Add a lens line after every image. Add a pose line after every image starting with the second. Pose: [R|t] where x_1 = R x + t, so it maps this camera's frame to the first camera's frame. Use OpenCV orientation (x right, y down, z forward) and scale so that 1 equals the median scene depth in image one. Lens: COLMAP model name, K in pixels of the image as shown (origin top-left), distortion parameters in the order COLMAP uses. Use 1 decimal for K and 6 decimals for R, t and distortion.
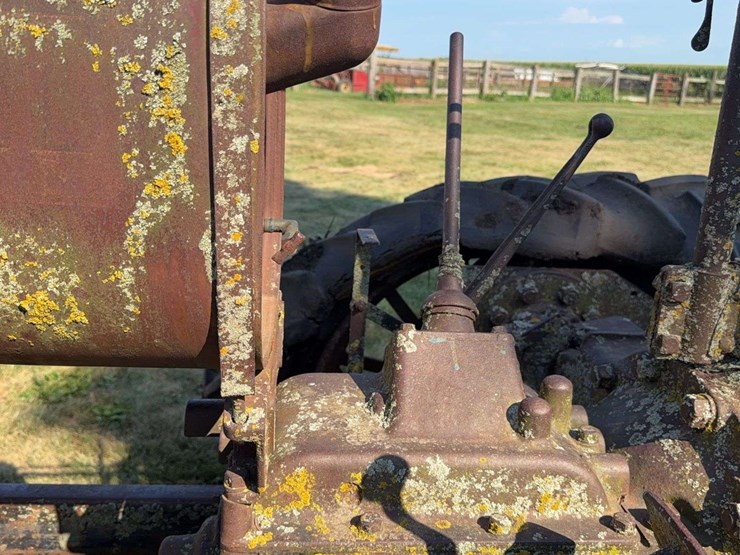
lens RADIAL K [[703.1, 0, 383.7], [0, 703.1, 273.7], [0, 0, 1]] dist [0.024492, 0.000000]
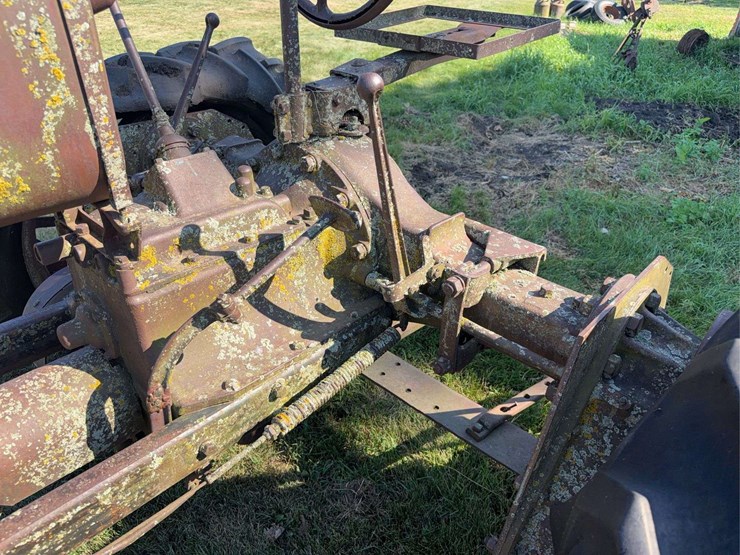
lens RADIAL K [[565.7, 0, 372.2], [0, 565.7, 280.1], [0, 0, 1]] dist [0.019735, -0.036123]
pose [[0.746781, -0.369046, 0.553284, -0.631690], [0.202433, 0.918575, 0.339470, -0.029200], [-0.633513, -0.141507, 0.760682, -0.606312]]
